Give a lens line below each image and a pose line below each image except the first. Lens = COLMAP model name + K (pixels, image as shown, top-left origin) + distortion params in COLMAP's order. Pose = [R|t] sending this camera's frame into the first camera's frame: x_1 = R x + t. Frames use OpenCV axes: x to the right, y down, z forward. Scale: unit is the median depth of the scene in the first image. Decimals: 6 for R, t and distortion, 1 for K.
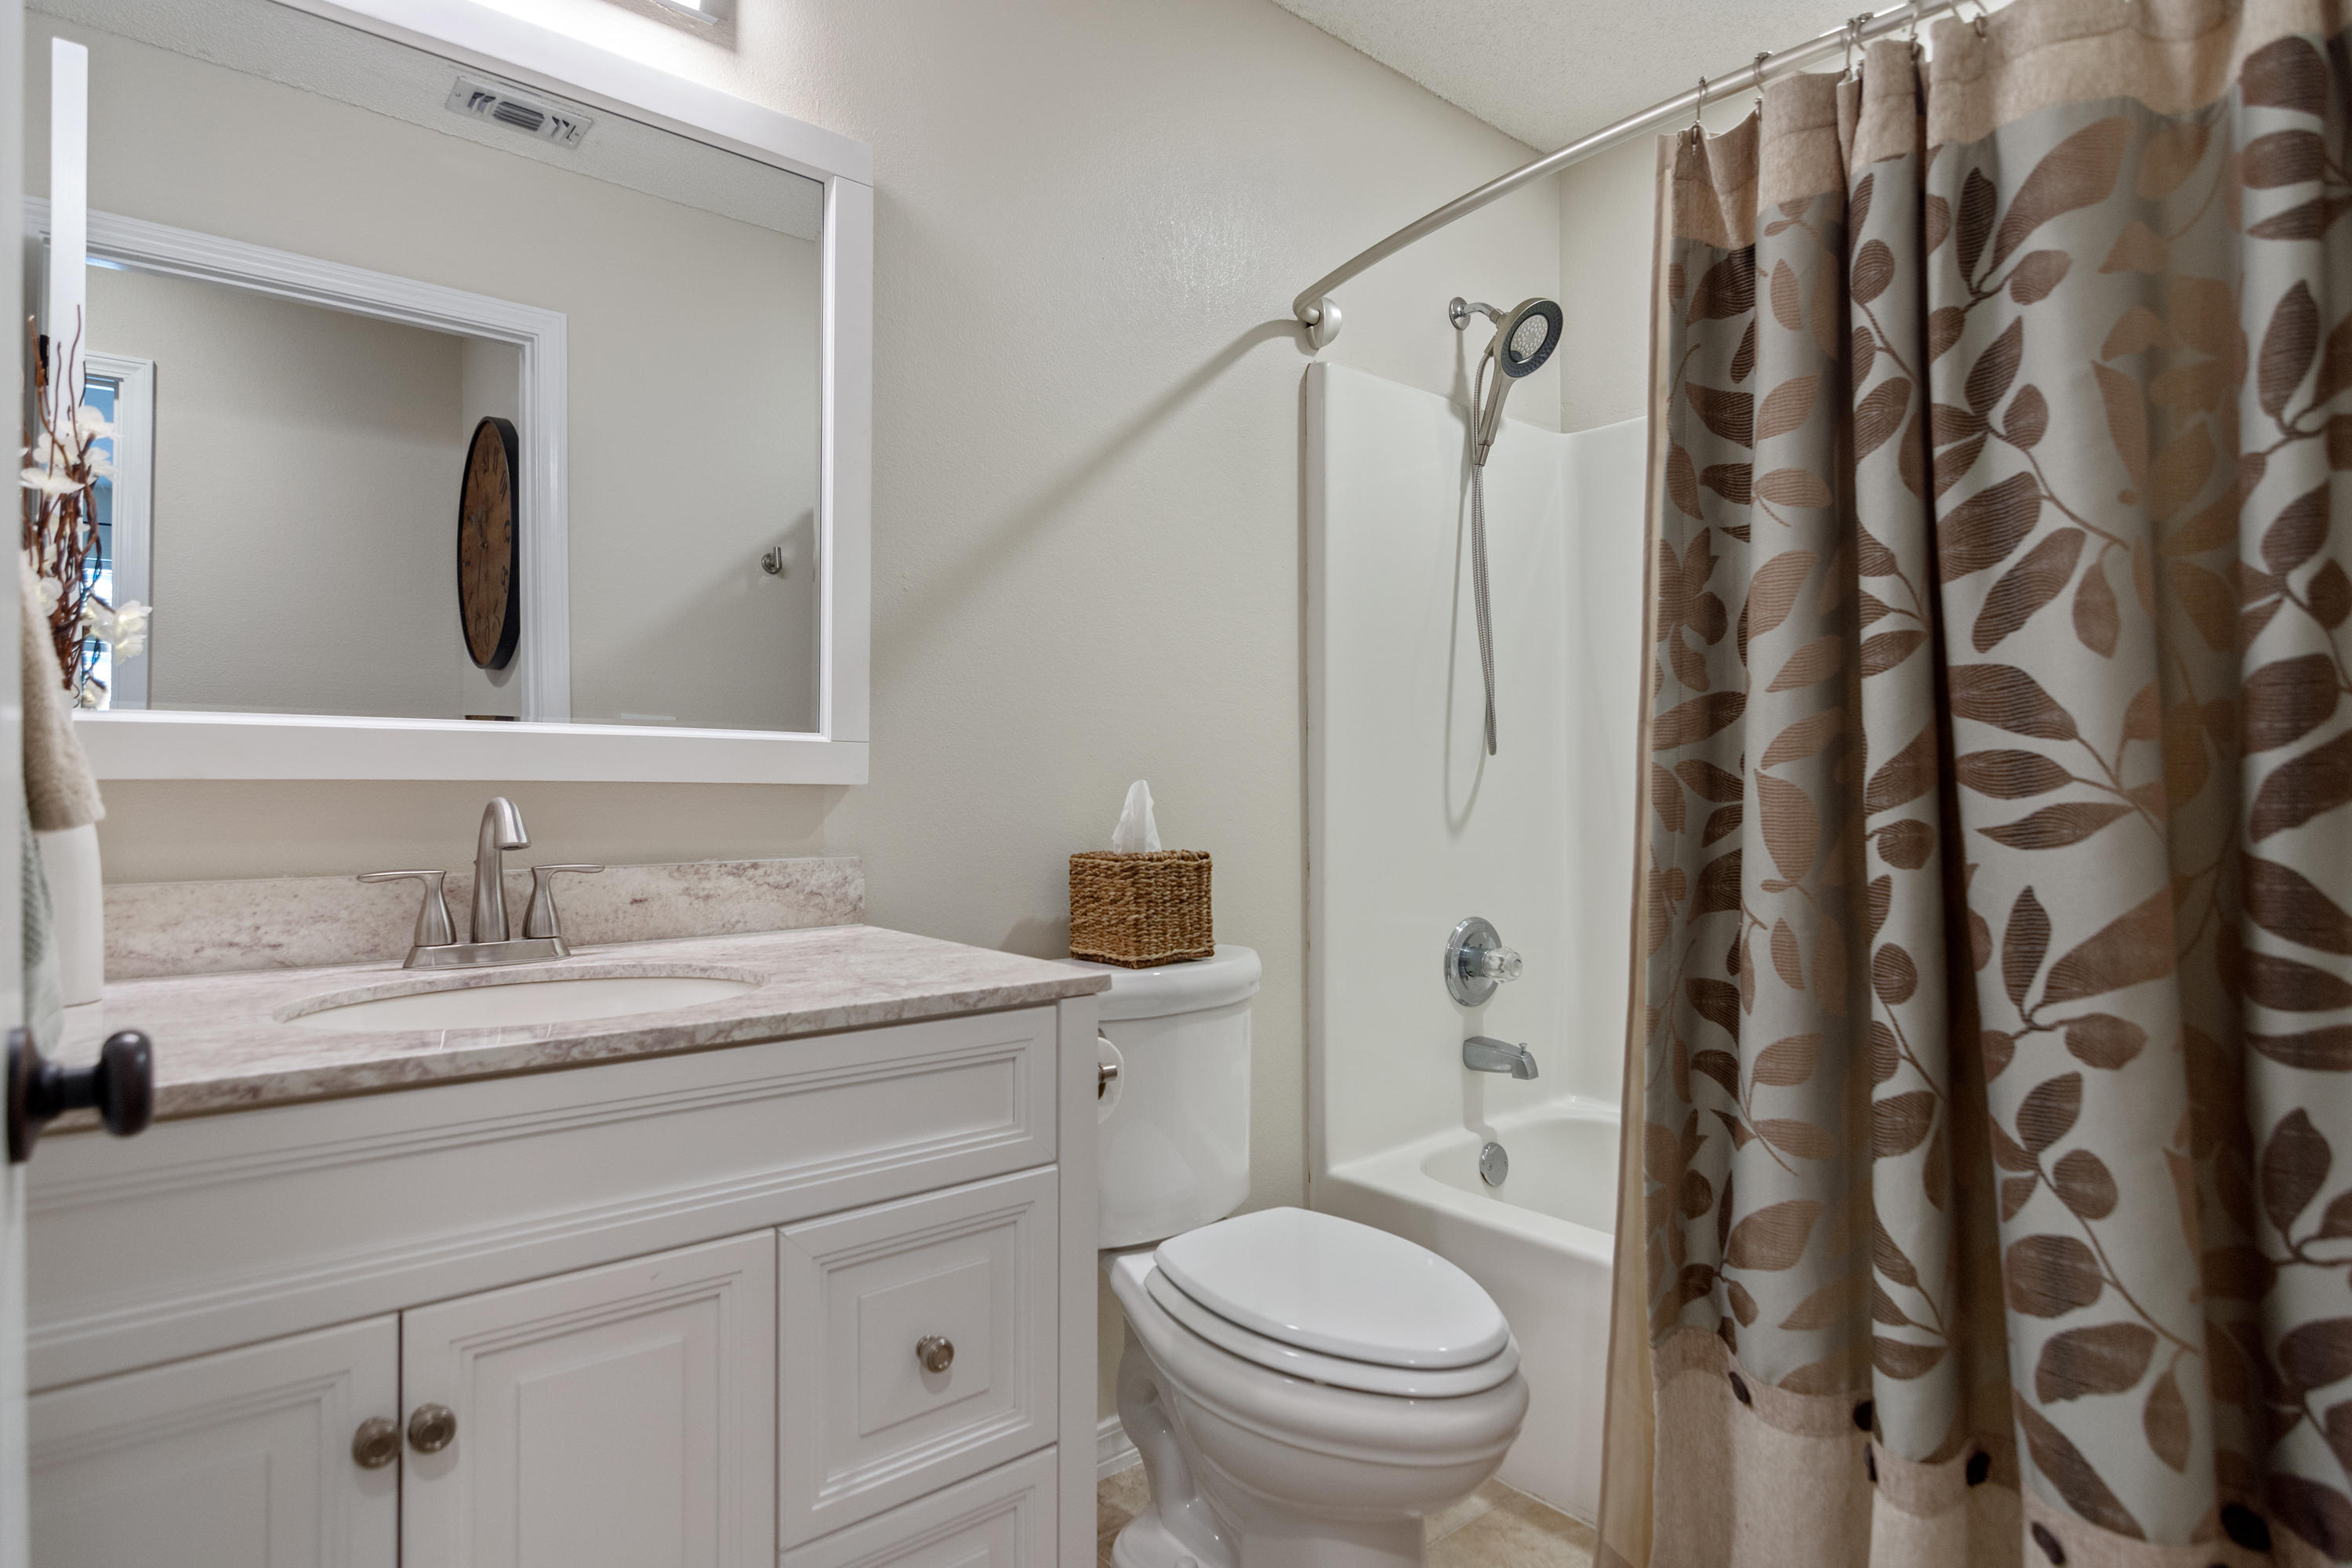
lens RADIAL K [[1243.6, 0, 1179.5], [0, 1243.6, 778.2], [0, 0, 1]] dist [0.004406, -0.000830]
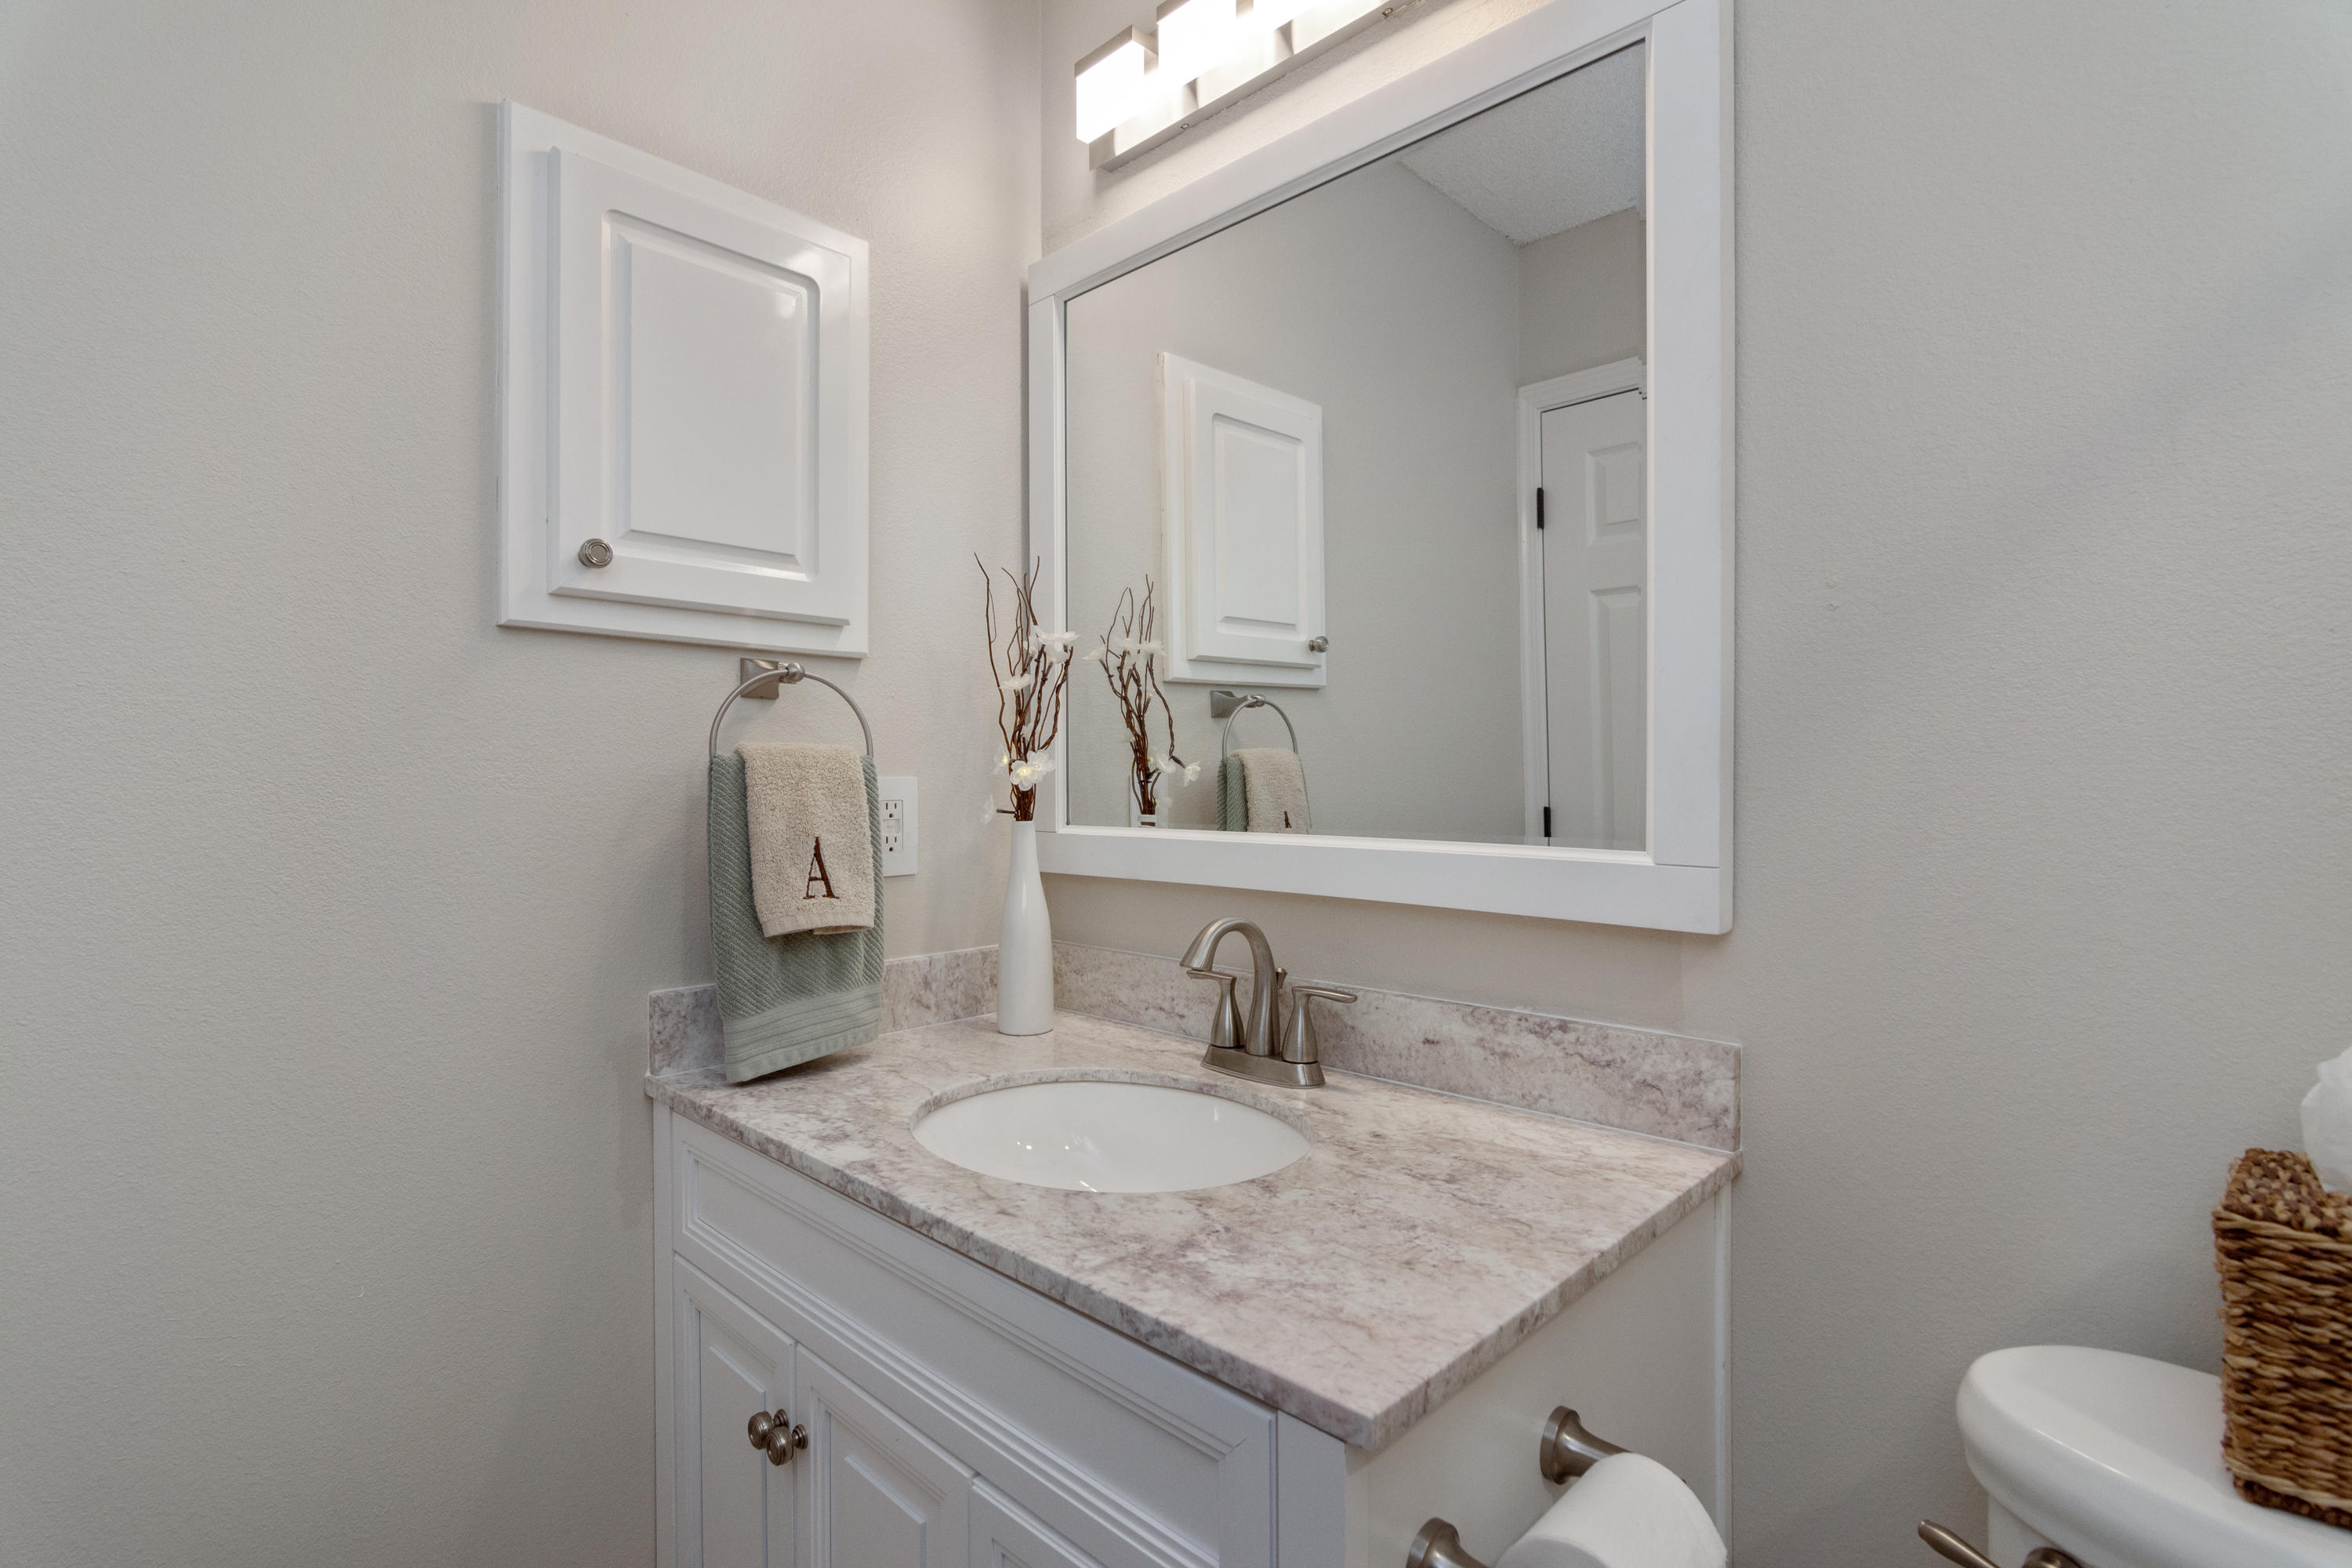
lens RADIAL K [[1137.6, 0, 1178.1], [0, 1137.6, 783.3], [0, 0, 1]] dist [-0.002495, 0.003156]
pose [[0.087893, 0.002444, -0.996127, 0.513640], [0.008653, 0.999957, 0.003217, -0.129665], [0.996092, -0.008902, 0.087868, 1.175877]]
